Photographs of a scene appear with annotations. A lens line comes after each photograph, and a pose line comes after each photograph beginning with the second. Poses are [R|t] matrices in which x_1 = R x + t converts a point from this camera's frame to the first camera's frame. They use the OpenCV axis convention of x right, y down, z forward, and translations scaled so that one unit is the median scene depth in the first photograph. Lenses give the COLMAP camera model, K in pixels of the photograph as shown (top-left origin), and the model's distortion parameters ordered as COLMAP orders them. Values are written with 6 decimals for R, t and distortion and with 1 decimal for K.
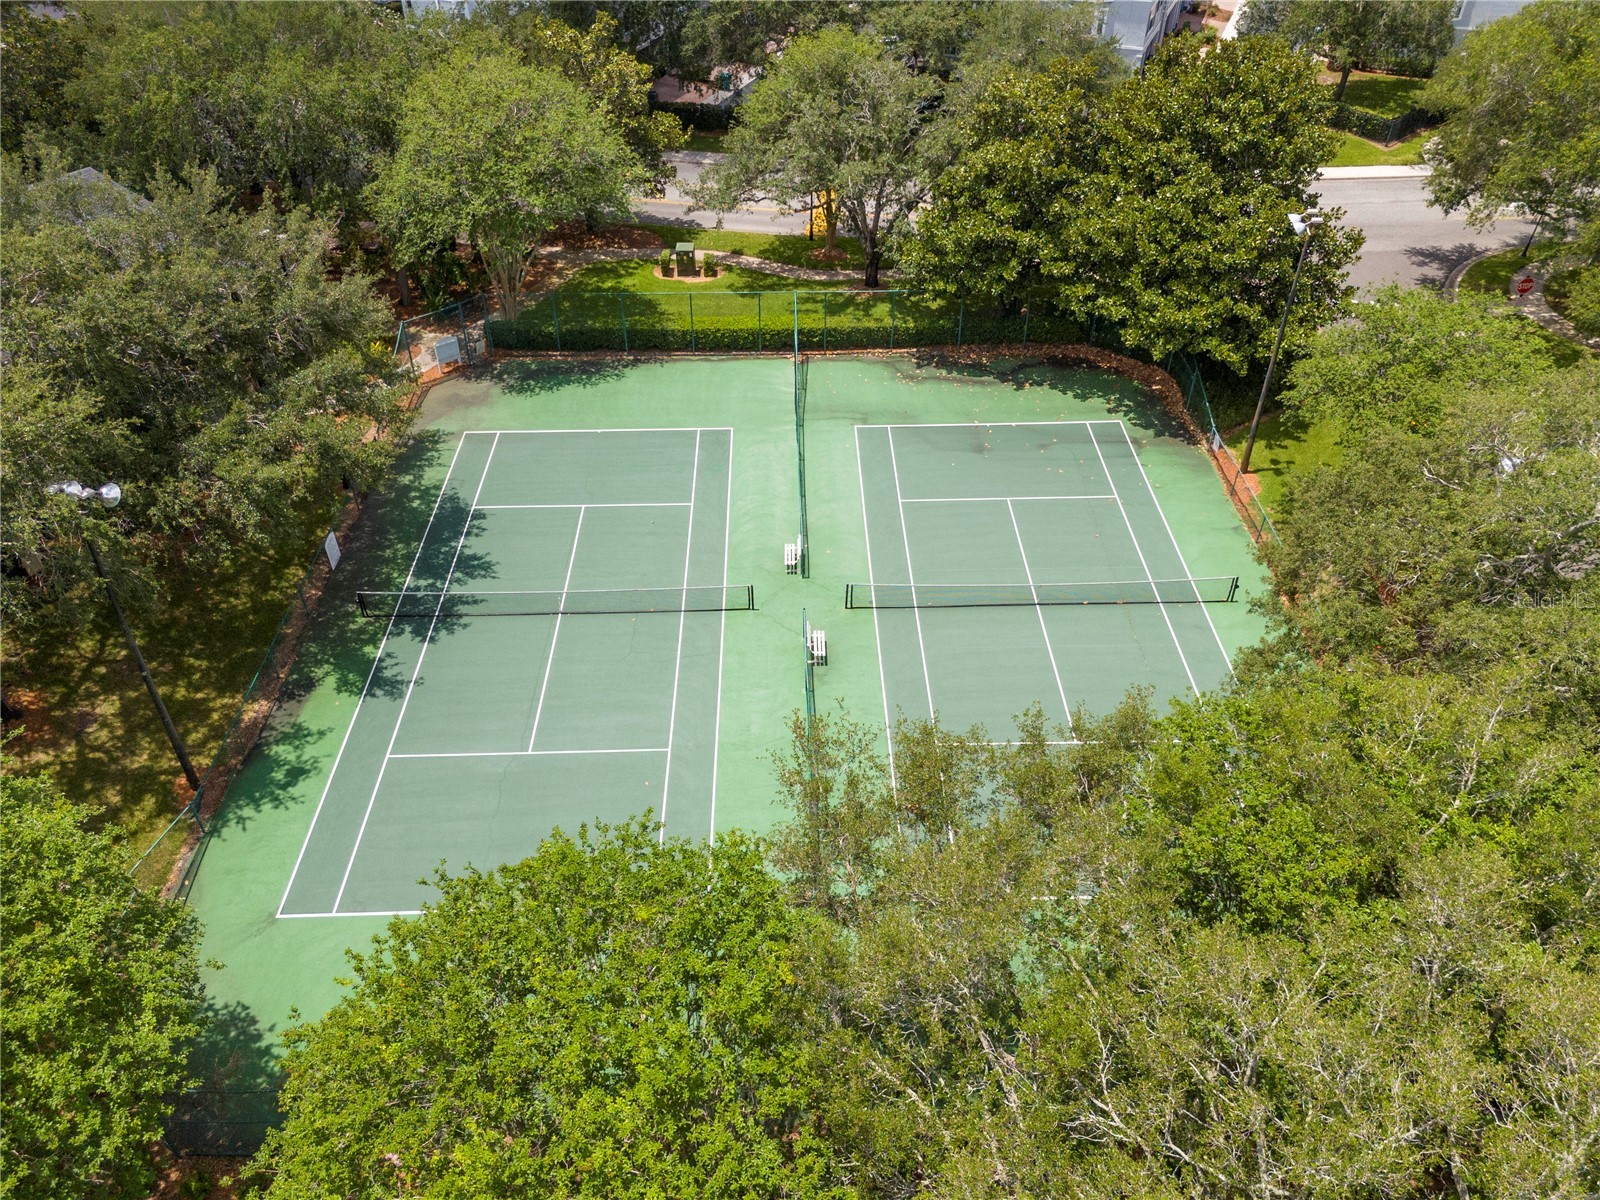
lens RADIAL K [[1167.7, 0, 792.9], [0, 1167.7, 591.4], [0, 0, 1]] dist [0.038992, -0.040265]
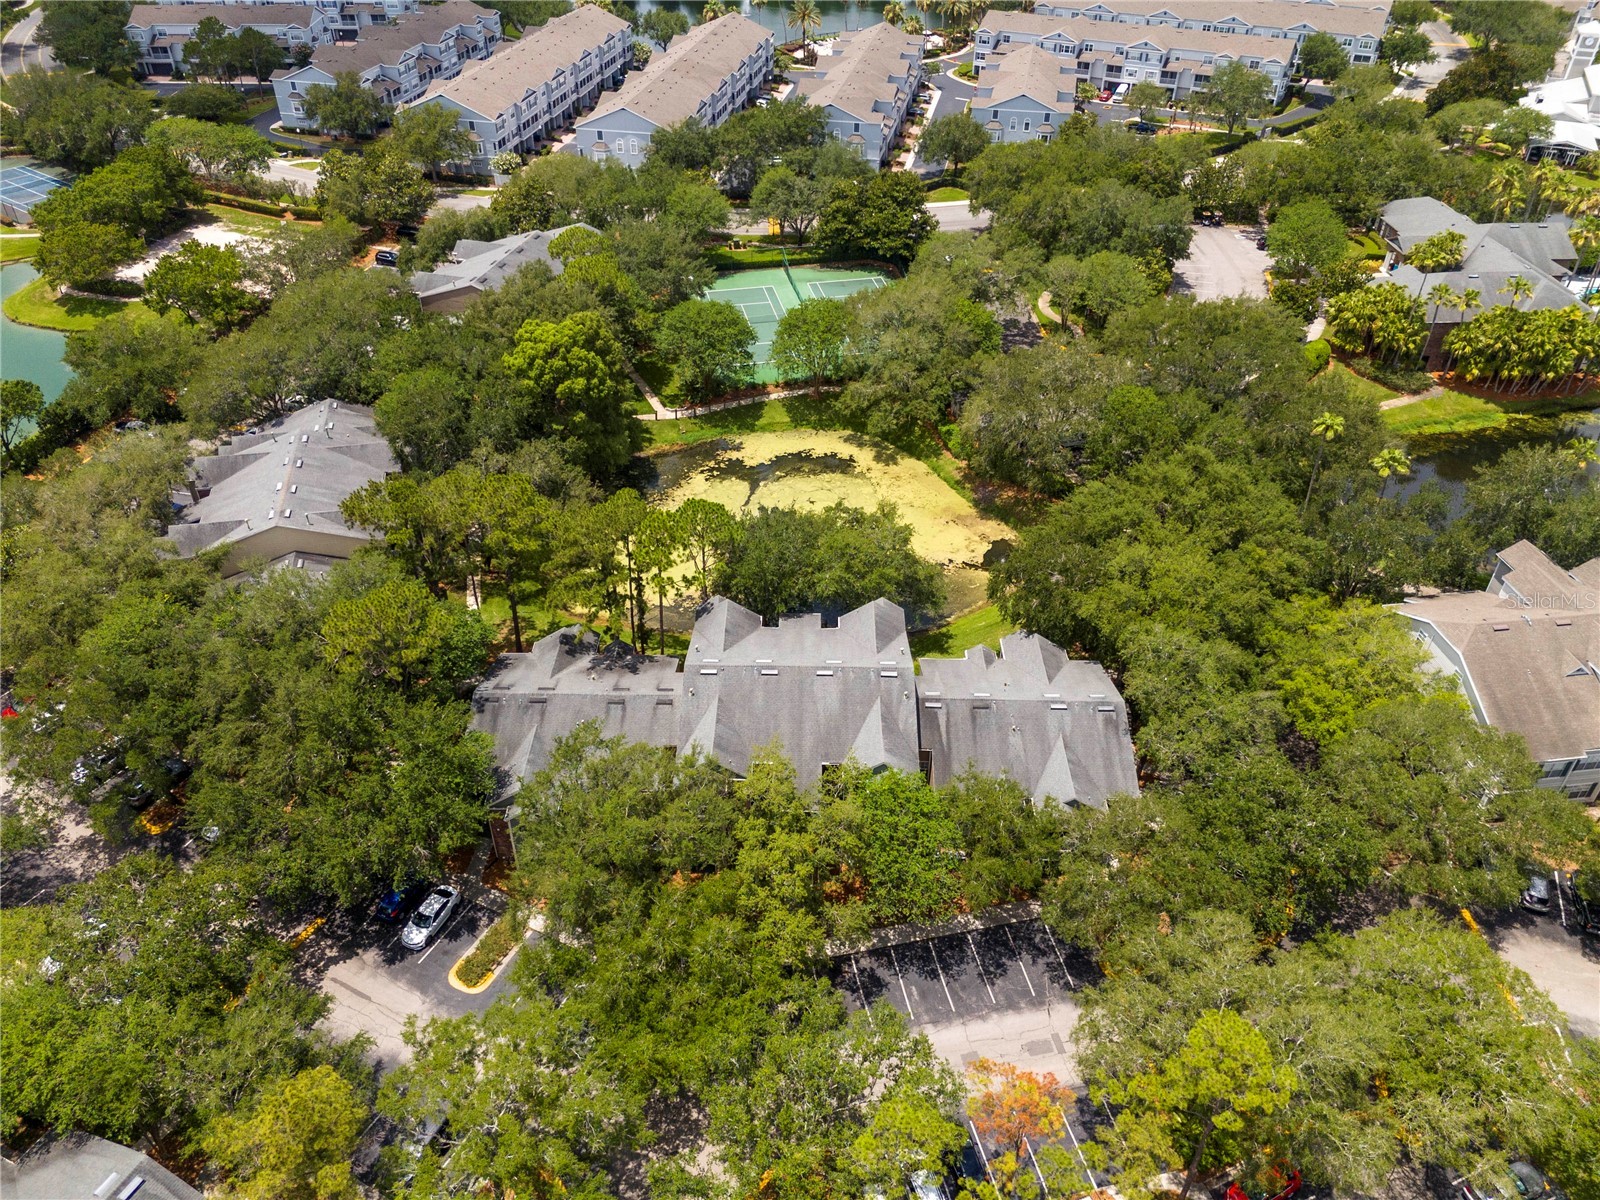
lens RADIAL K [[1167.7, 0, 786.0], [0, 1167.7, 590.6], [0, 0, 1]] dist [0.038992, -0.040265]
pose [[0.983438, -0.102815, 0.149264, -0.622314], [0.107953, 0.993797, -0.026717, 0.851814], [-0.145591, 0.042388, 0.988436, -2.389717]]
